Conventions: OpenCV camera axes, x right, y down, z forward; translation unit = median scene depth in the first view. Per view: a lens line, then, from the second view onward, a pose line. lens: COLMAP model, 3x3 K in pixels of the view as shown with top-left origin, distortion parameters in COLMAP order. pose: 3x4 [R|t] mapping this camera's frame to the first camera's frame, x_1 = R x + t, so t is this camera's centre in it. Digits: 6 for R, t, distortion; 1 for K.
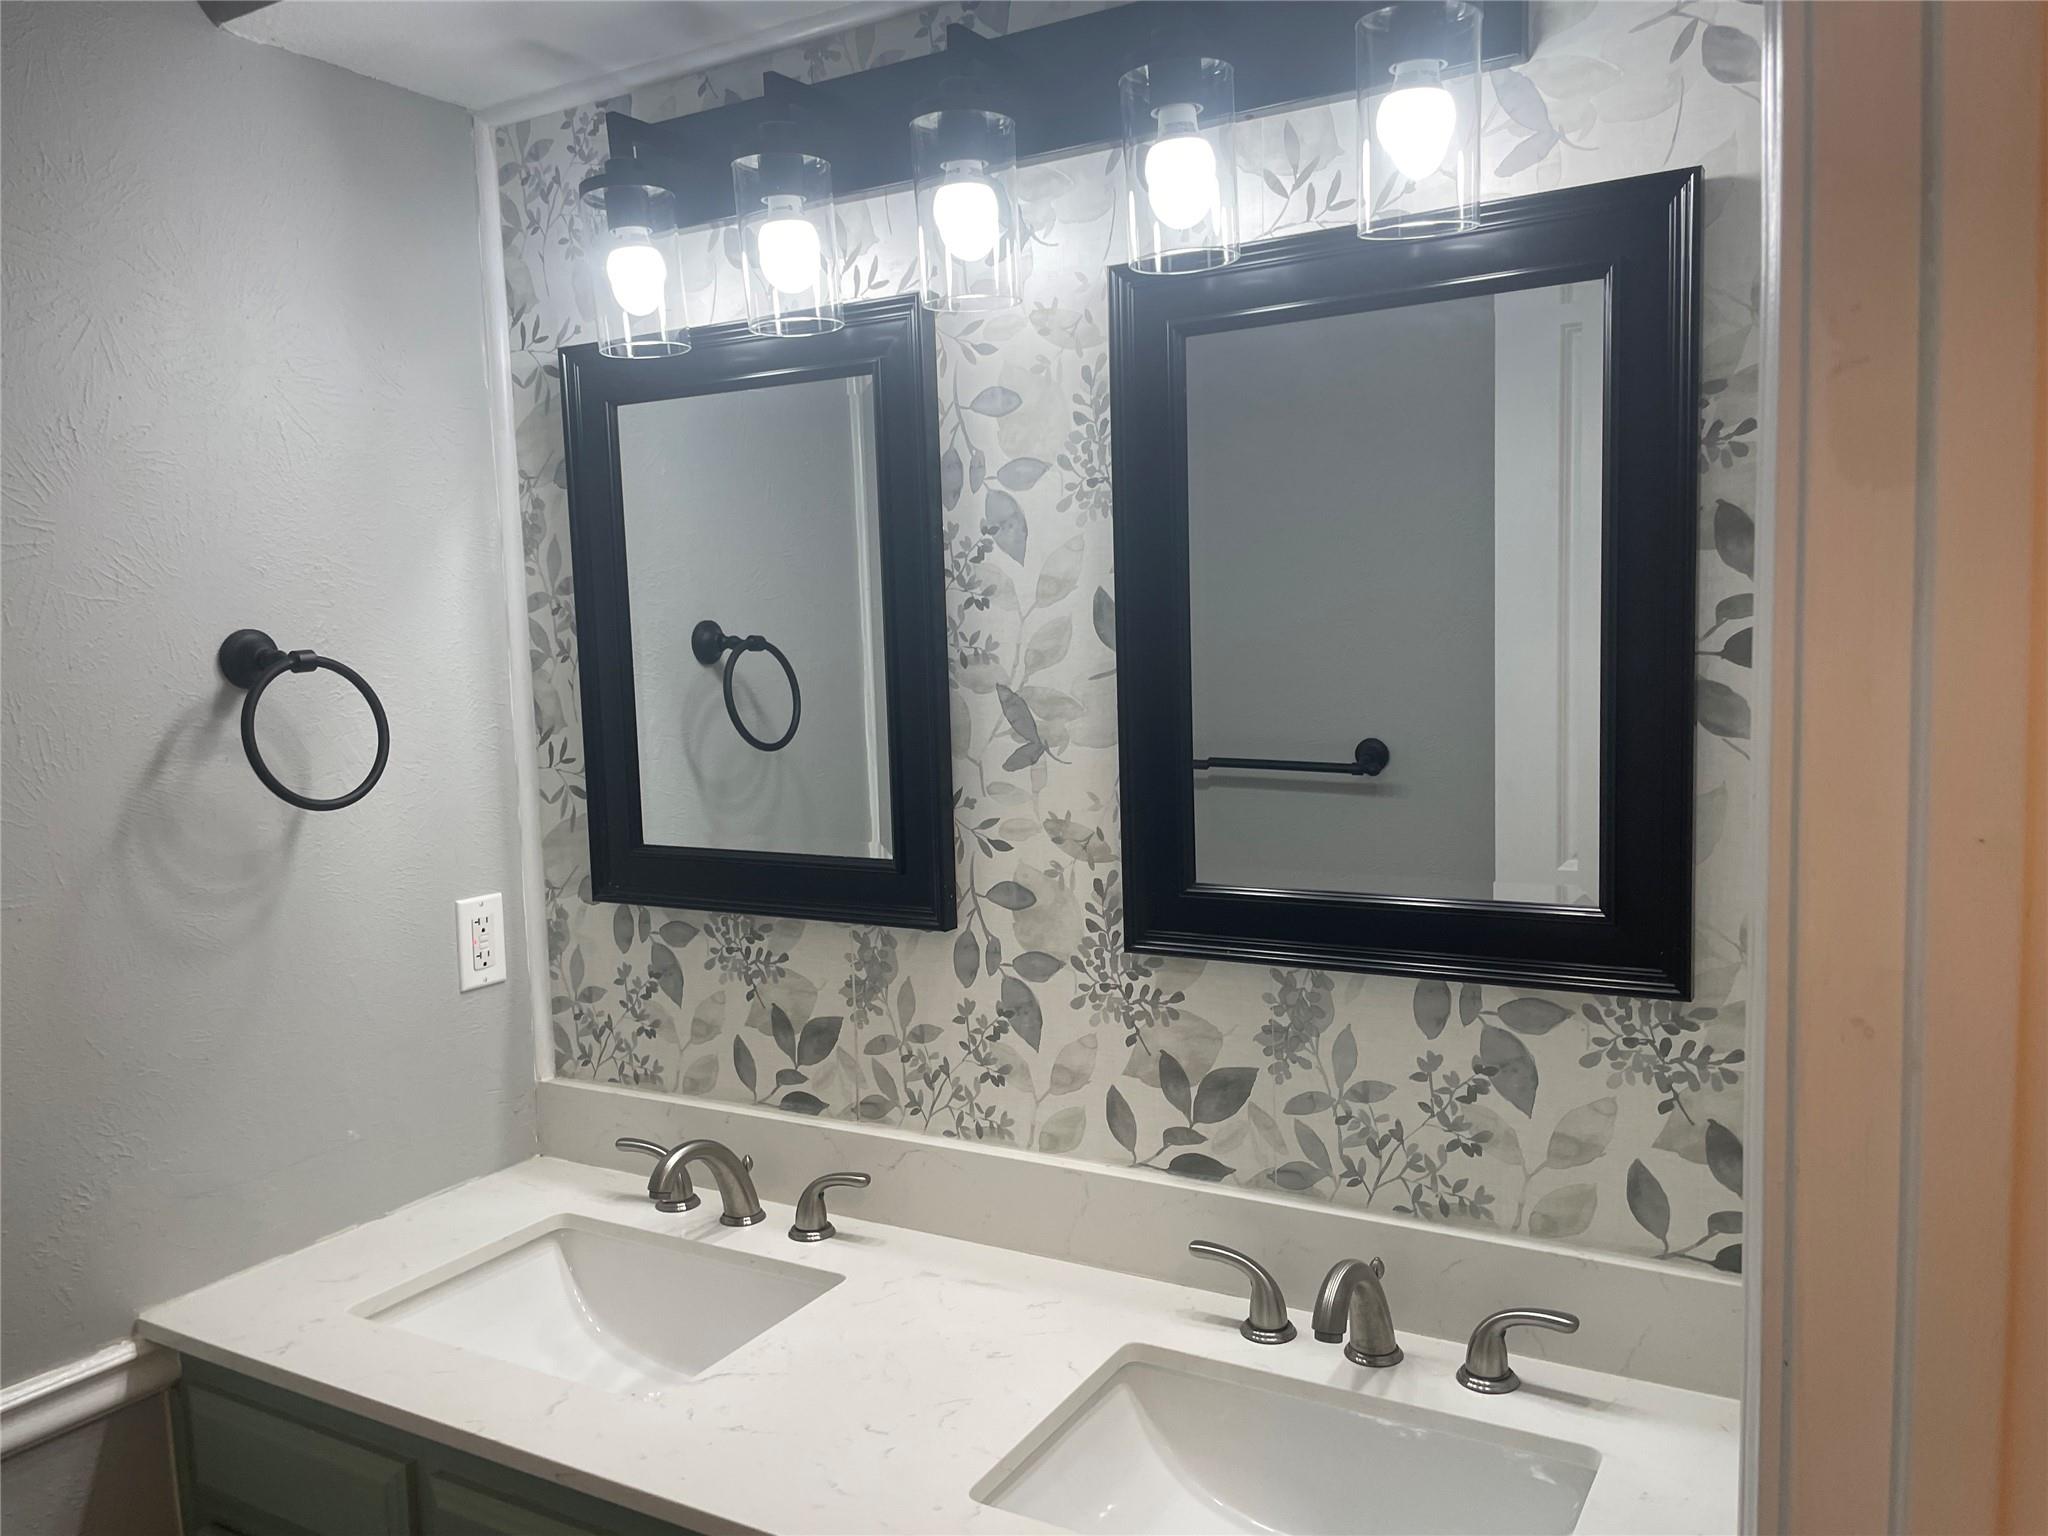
lens RADIAL K [[1557.2, 0, 1011.5], [0, 1557.2, 762.8], [0, 0, 1]] dist [0.092366, -0.126165]
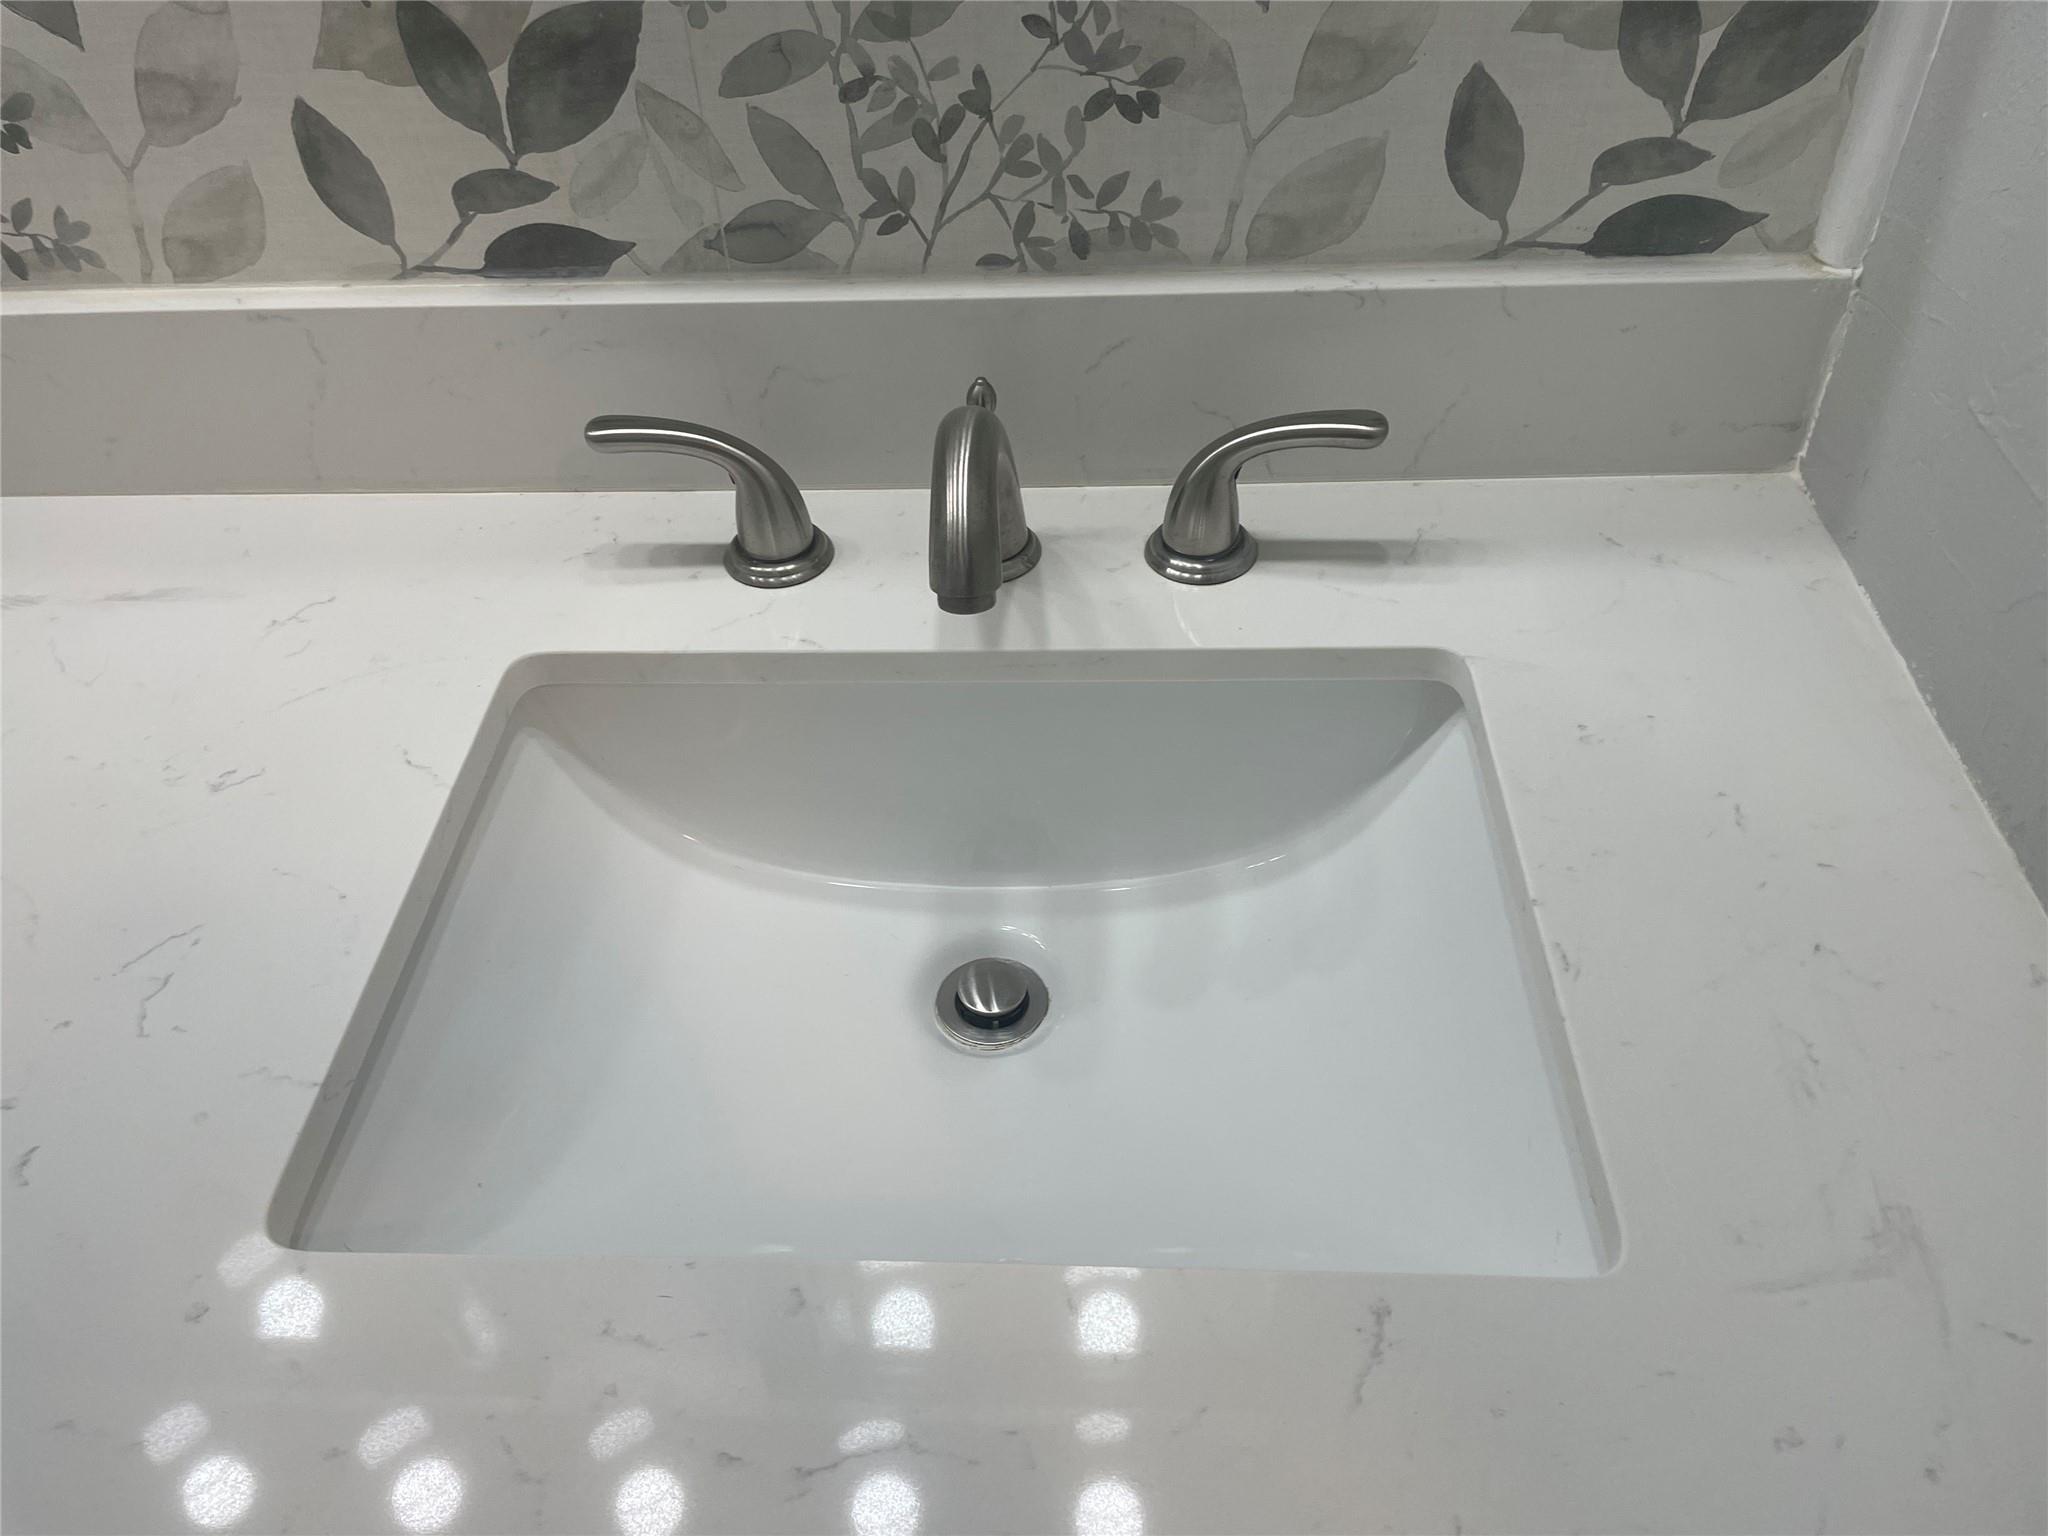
lens RADIAL K [[1557.2, 0, 1007.1], [0, 1557.2, 770.4], [0, 0, 1]] dist [0.092366, -0.126165]
pose [[0.887126, -0.323149, 0.329518, 0.038821], [0.058436, 0.786873, 0.614342, 0.108219], [-0.457813, -0.525743, 0.716939, 0.564446]]
